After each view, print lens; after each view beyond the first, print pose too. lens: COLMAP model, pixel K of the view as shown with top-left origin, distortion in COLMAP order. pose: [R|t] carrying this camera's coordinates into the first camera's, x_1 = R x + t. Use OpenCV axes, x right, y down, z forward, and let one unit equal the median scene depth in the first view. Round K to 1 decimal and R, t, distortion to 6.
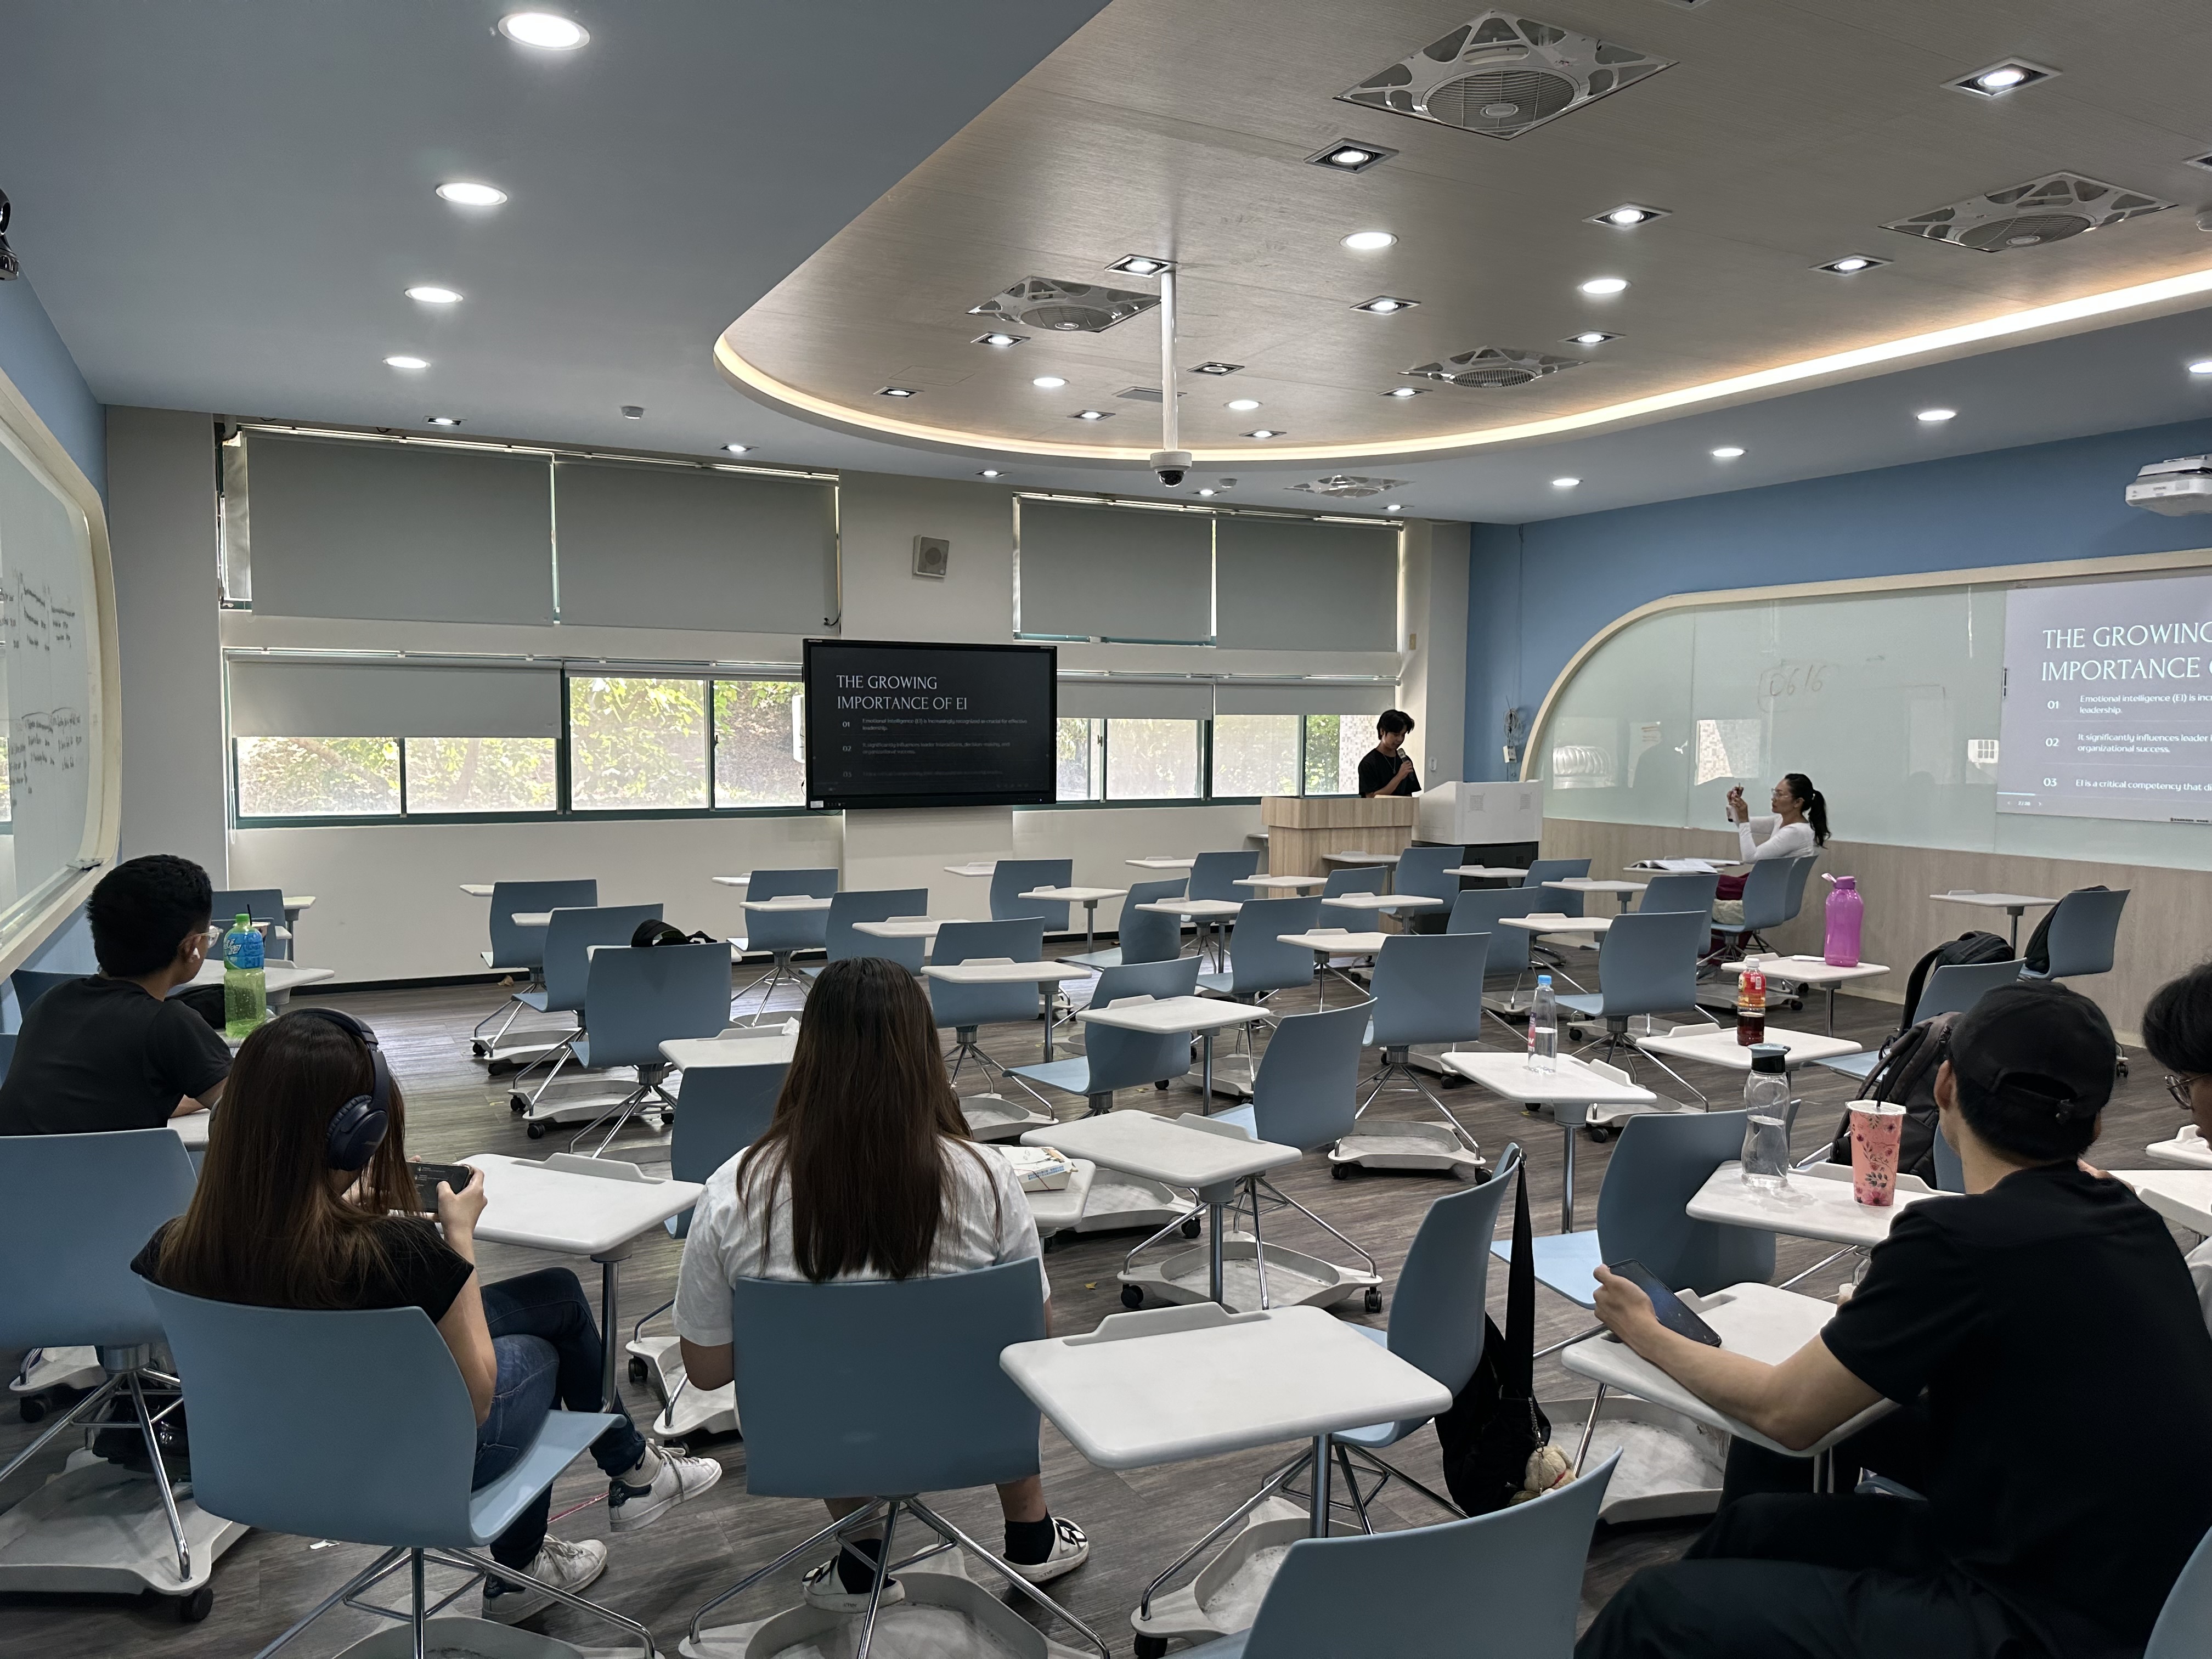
lens RADIAL K [[1549.1, 0, 1120.2], [0, 1549.1, 830.2], [0, 0, 1]] dist [0.043291, -0.004124]
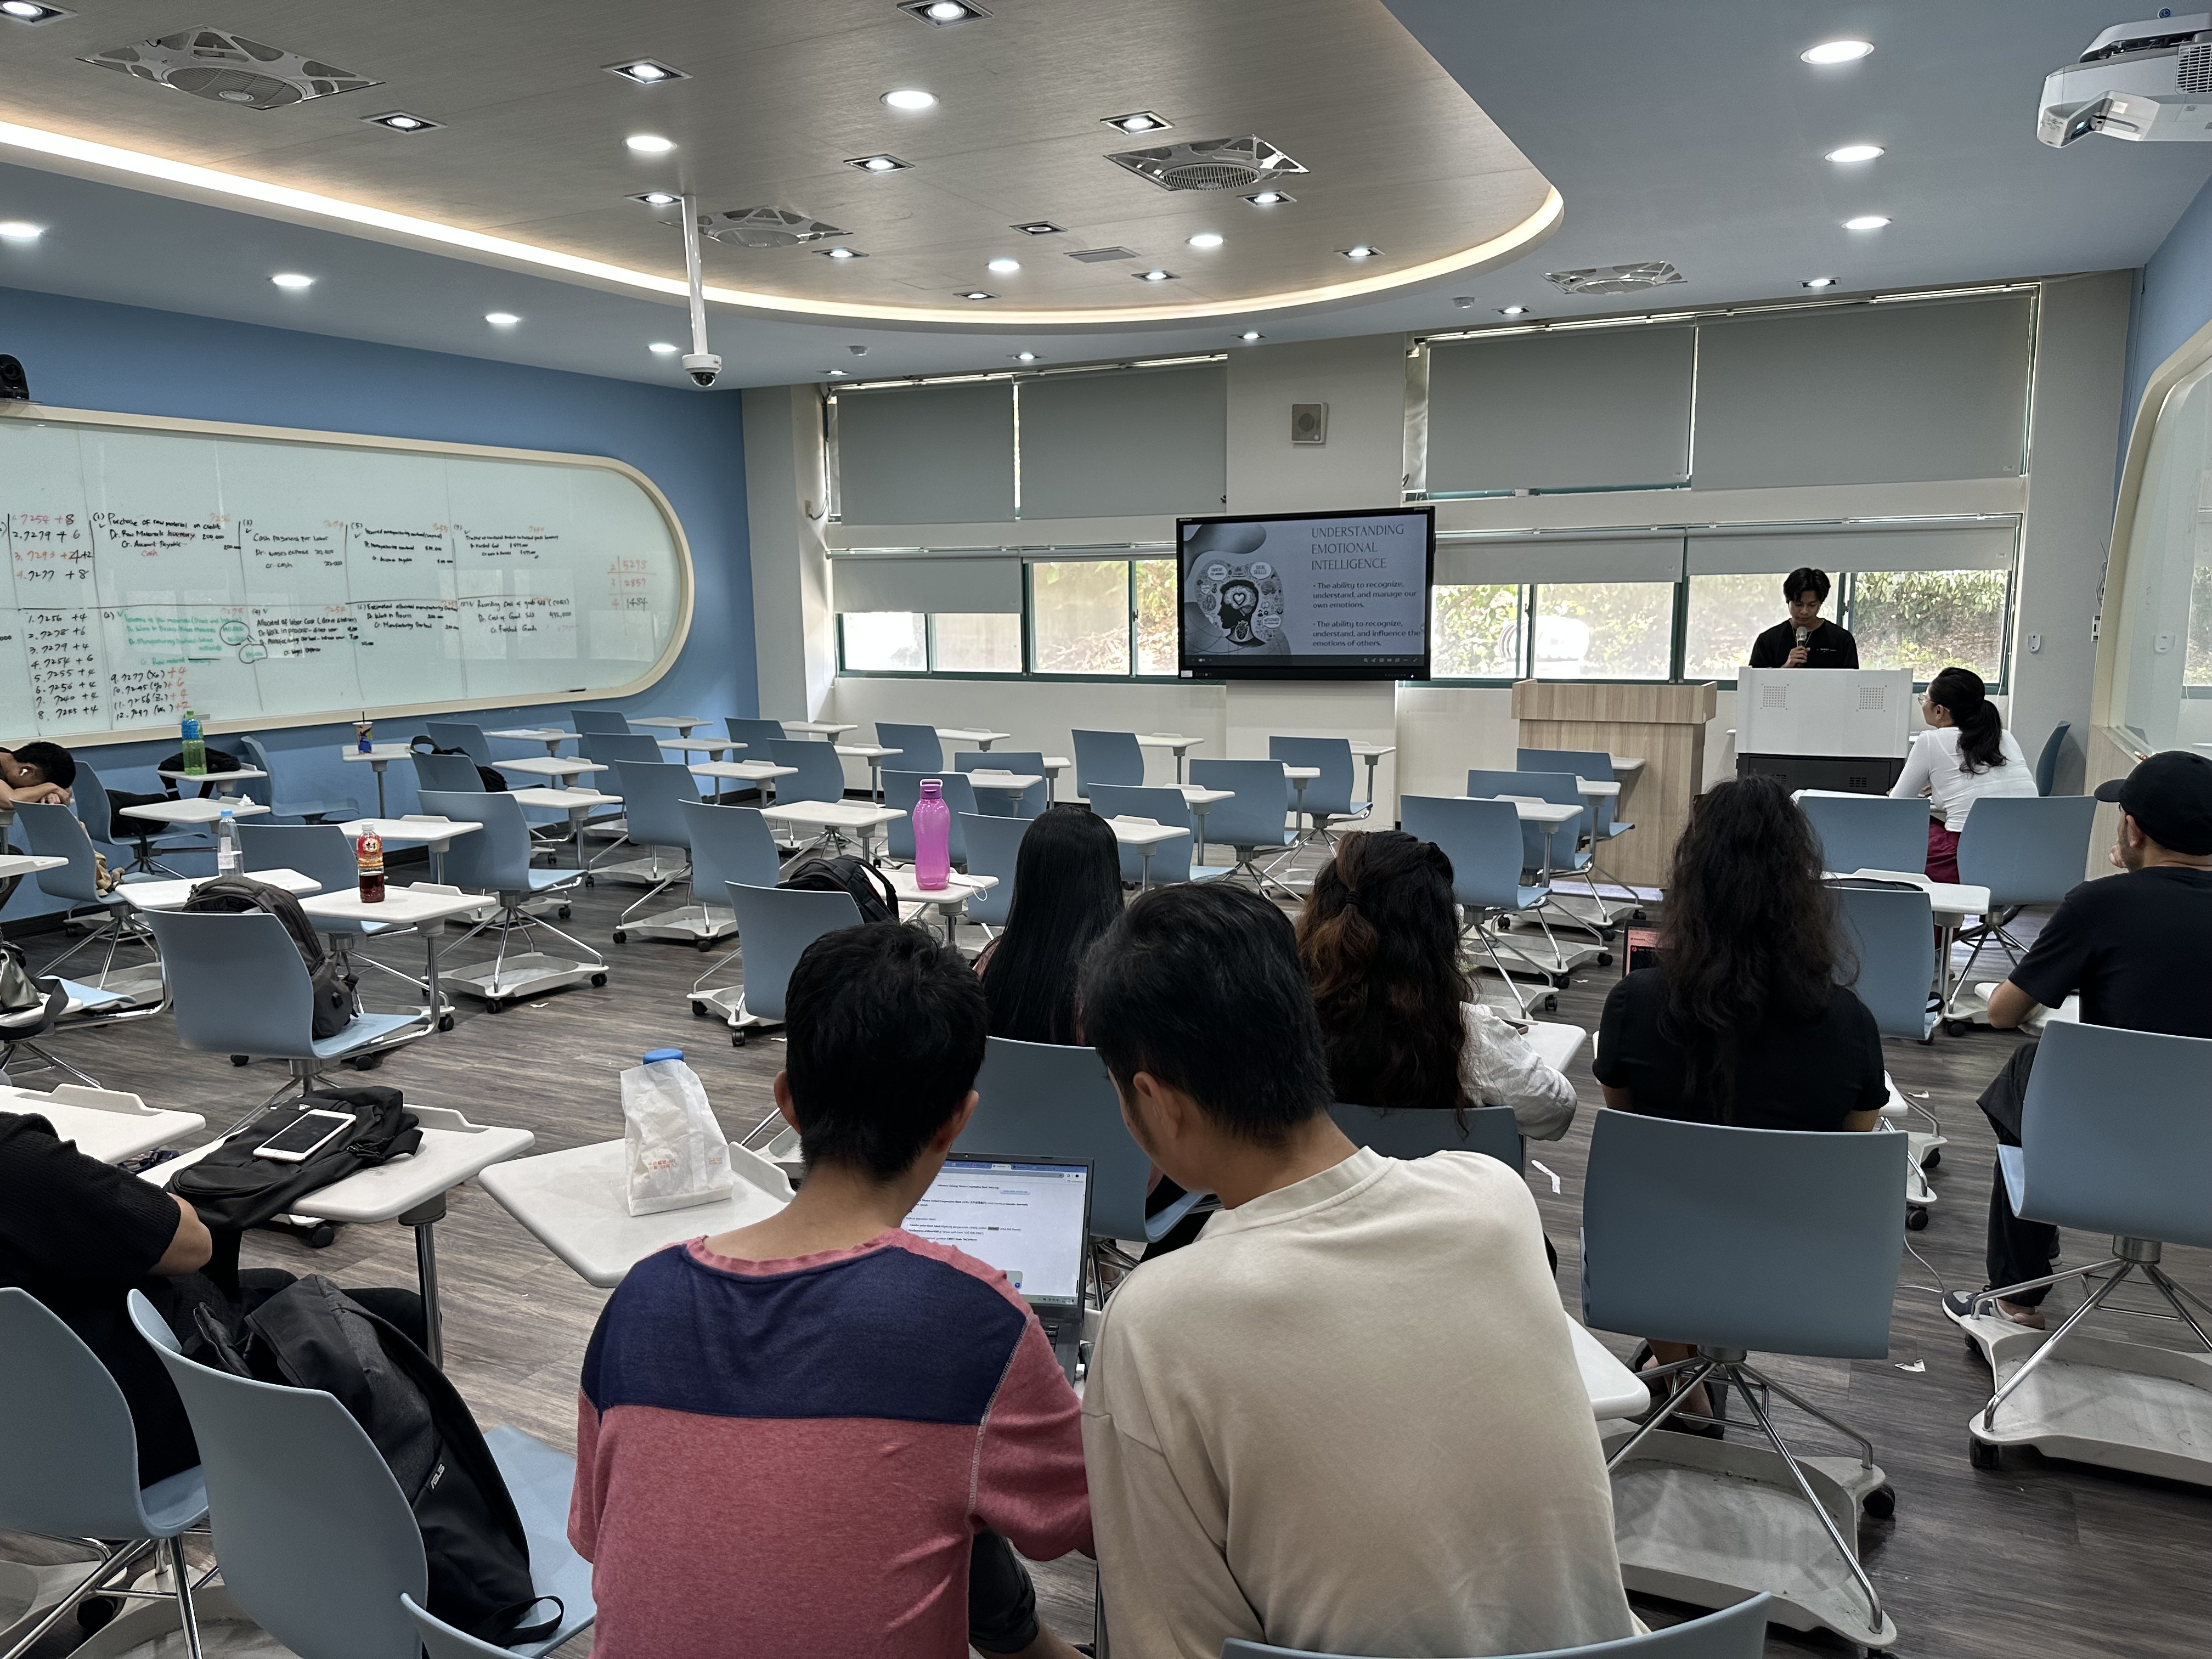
lens RADIAL K [[1549.1, 0, 1114.0], [0, 1549.1, 827.7], [0, 0, 1]] dist [0.043291, -0.004124]
pose [[0.549261, 0.108868, -0.828529, 0.676295], [-0.043398, 0.993856, 0.101822, -0.018021], [0.834523, -0.019970, 0.550611, 0.368008]]
